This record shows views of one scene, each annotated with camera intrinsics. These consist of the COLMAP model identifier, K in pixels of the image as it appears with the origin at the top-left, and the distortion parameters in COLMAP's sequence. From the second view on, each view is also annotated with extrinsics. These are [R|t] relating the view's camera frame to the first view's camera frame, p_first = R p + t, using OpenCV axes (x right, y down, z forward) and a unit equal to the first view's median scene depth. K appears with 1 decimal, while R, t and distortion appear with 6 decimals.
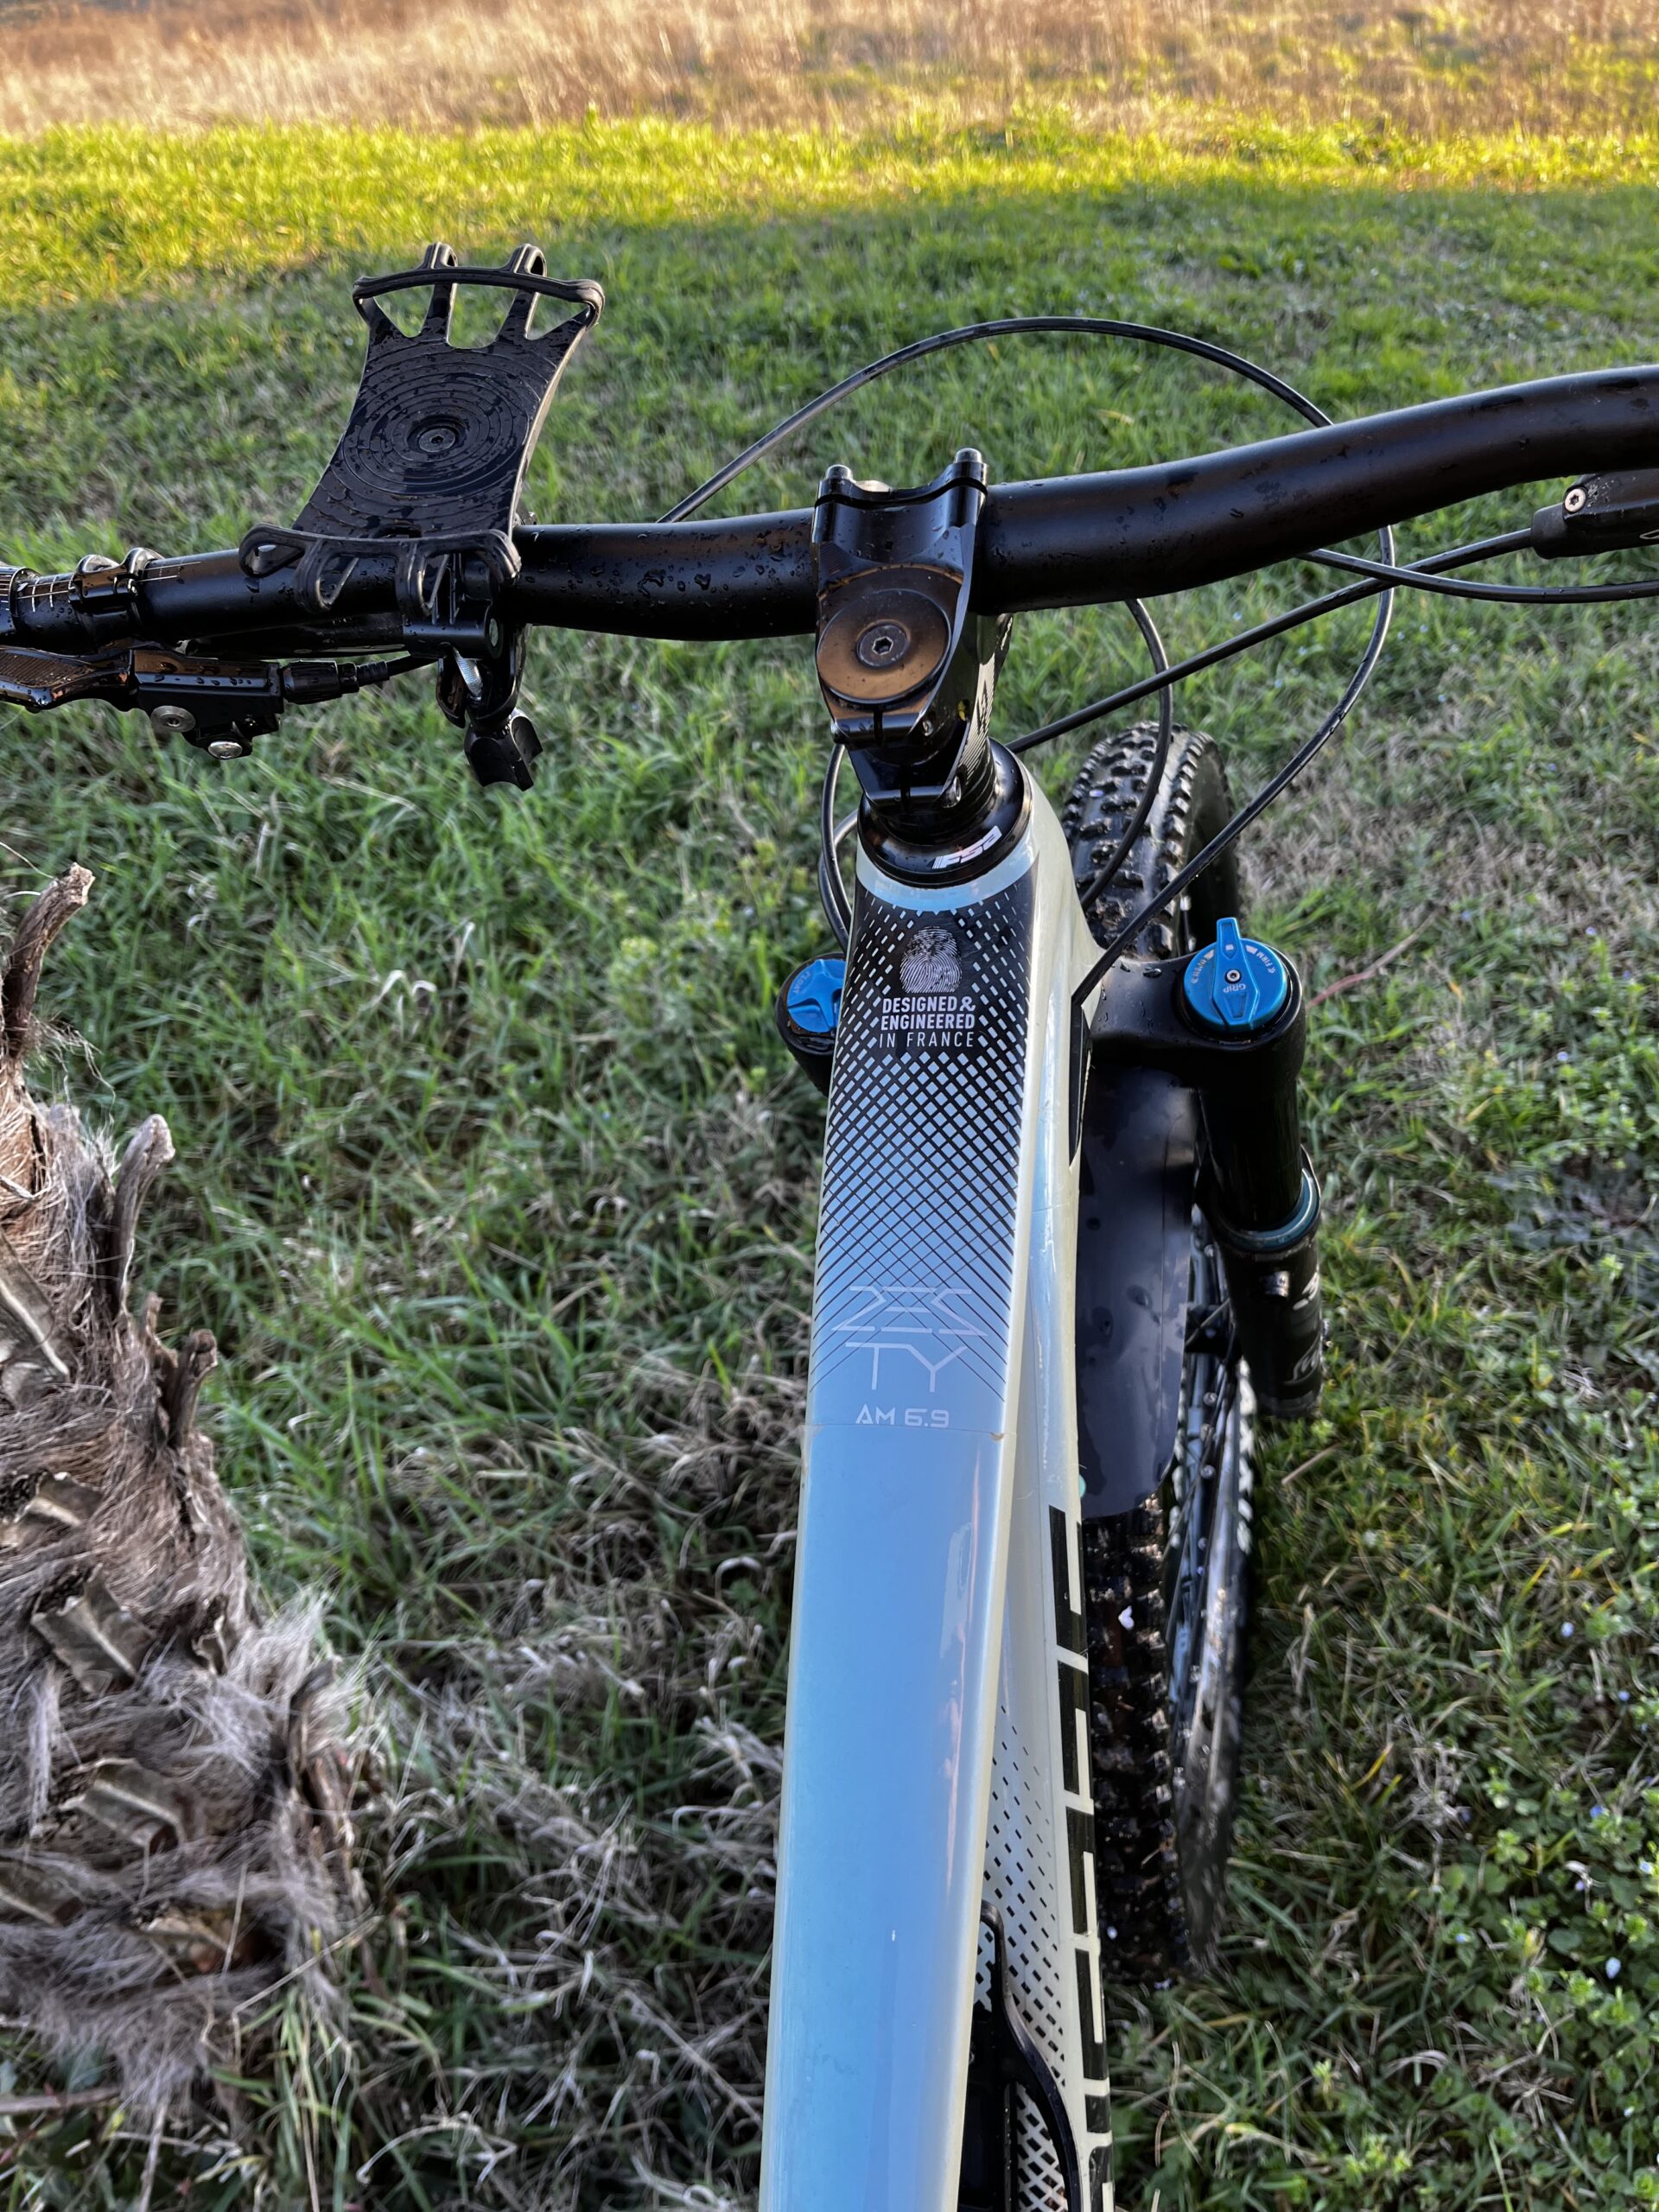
lens RADIAL K [[1705.1, 0, 844.8], [0, 1705.1, 1110.0], [0, 0, 1]] dist [0.068509, -0.114449]
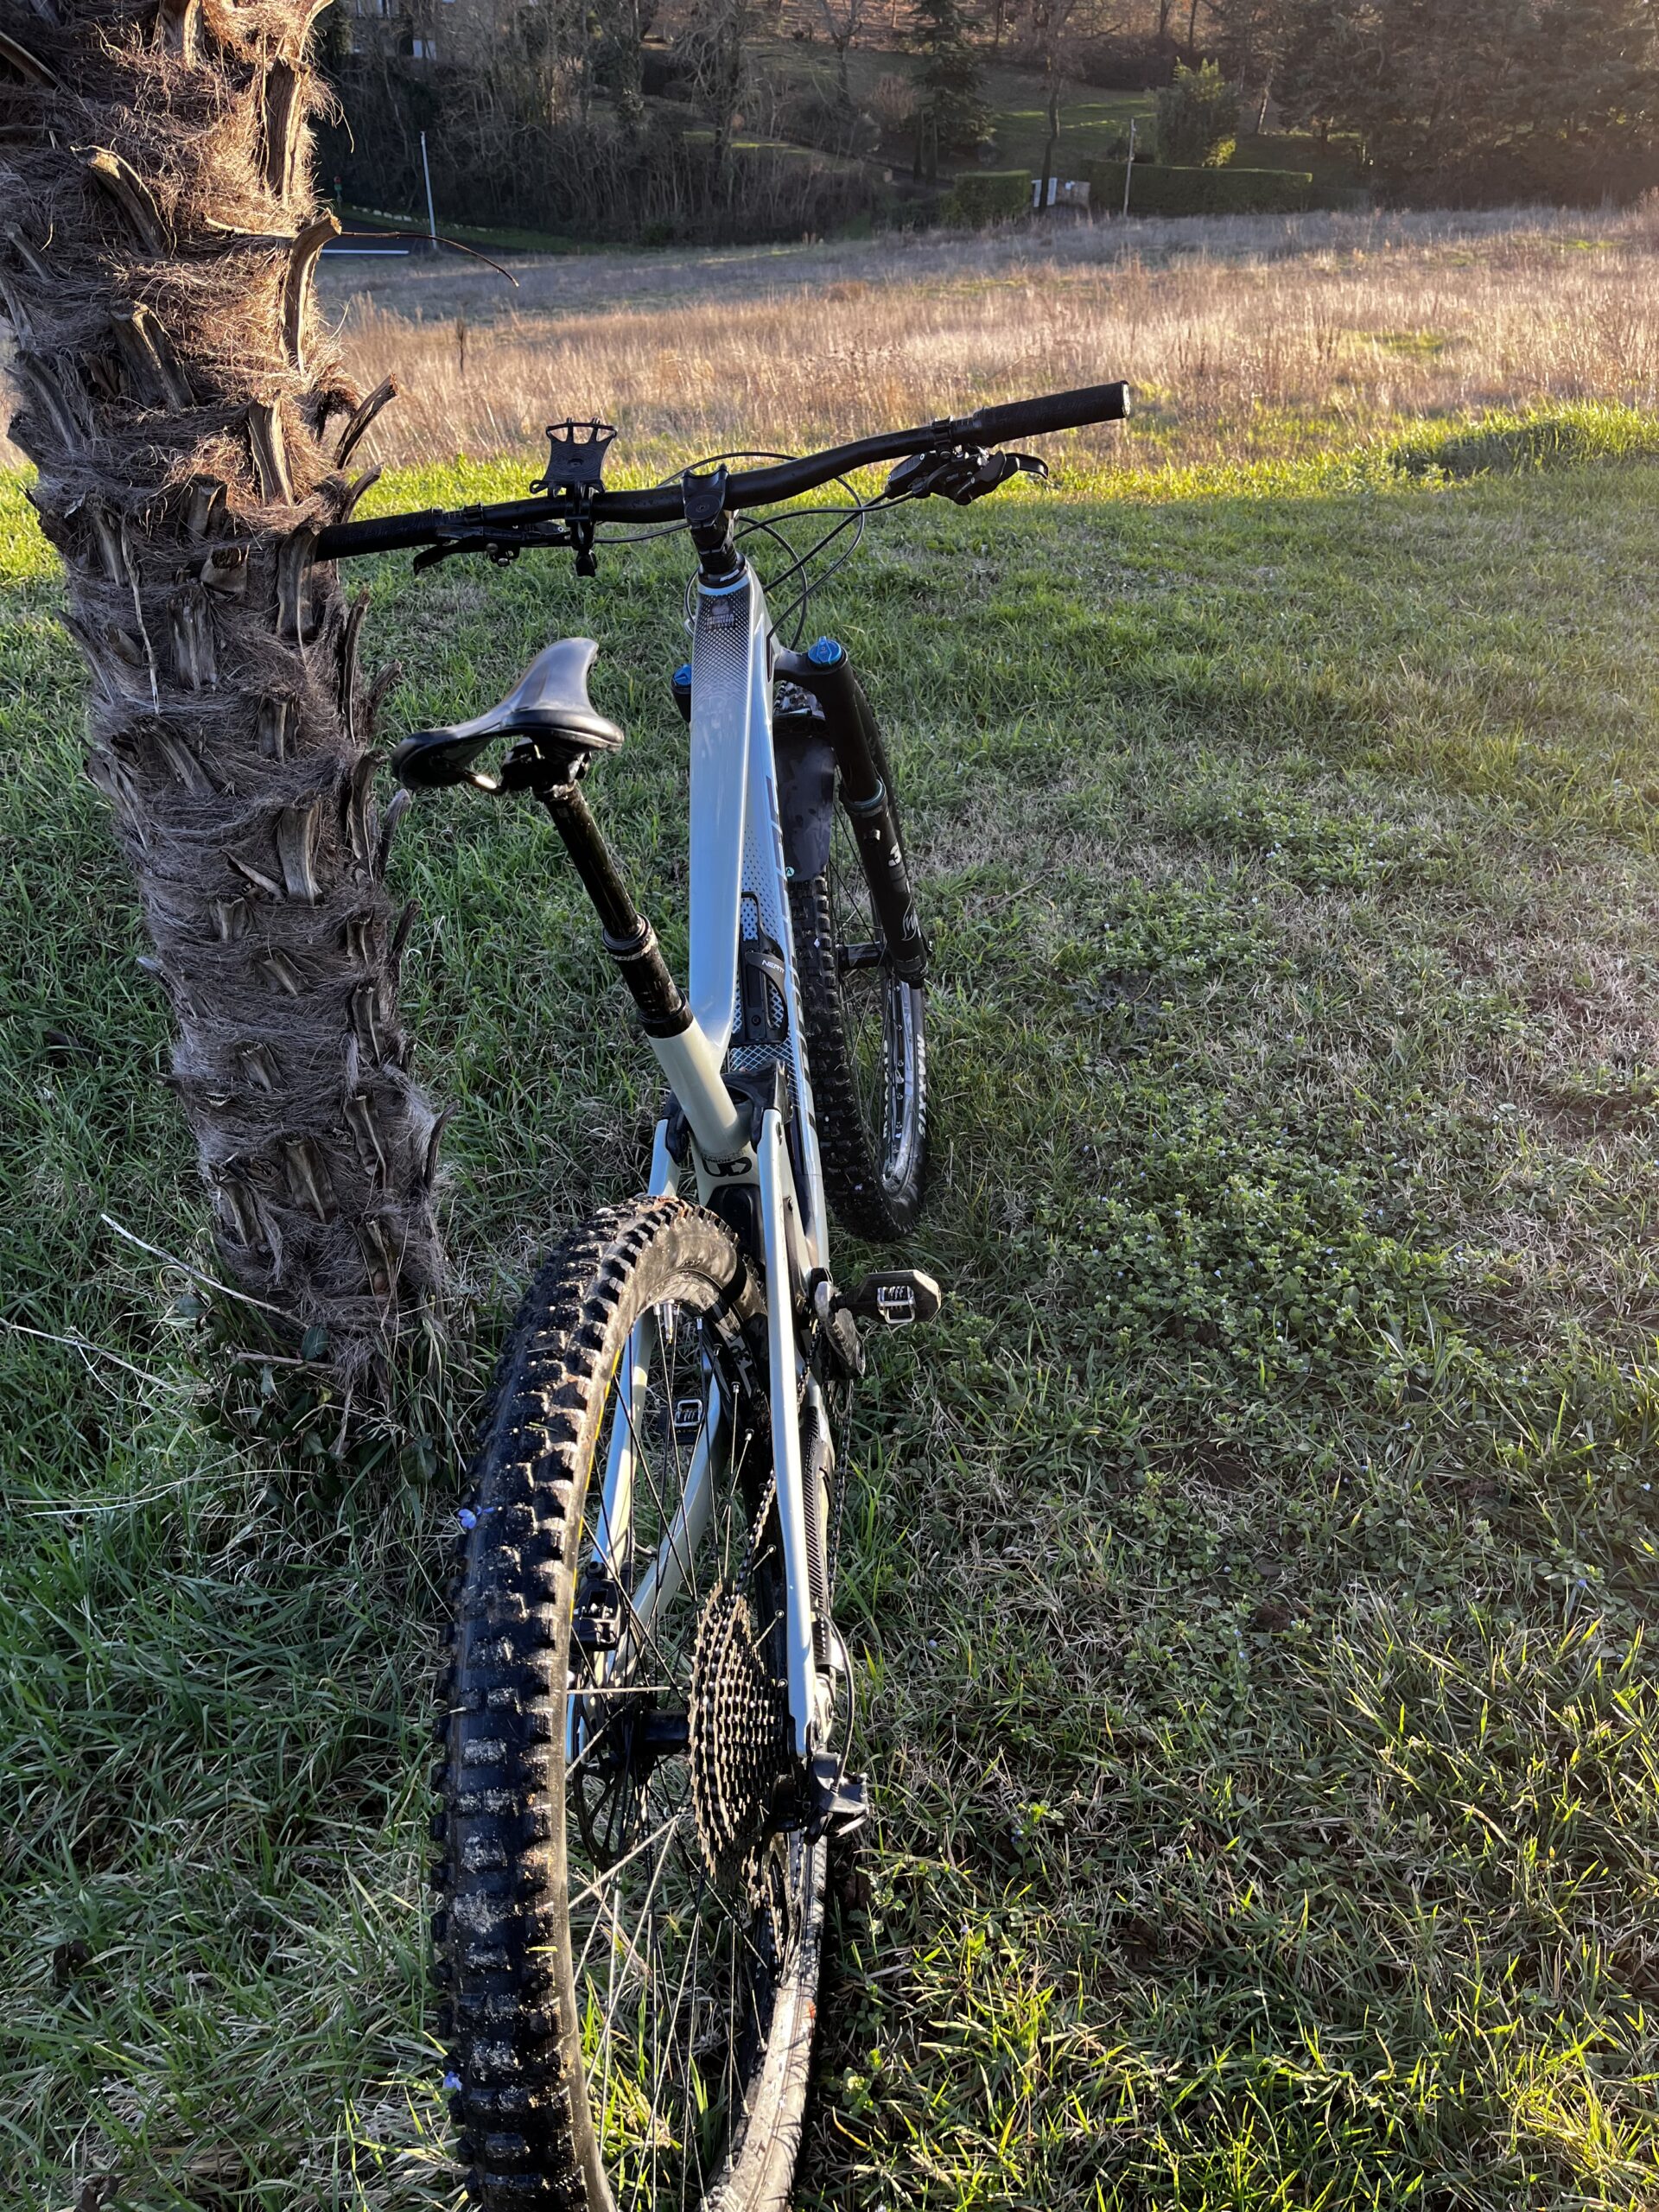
lens RADIAL K [[1679.9, 0, 830.7], [0, 1679.9, 1103.1], [0, 0, 1]] dist [0.064268, -0.092852]
pose [[0.994798, -0.040898, 0.093294, -0.026775], [0.056289, 0.984035, -0.168838, 0.440093], [-0.084899, 0.173211, 0.981219, -0.647385]]
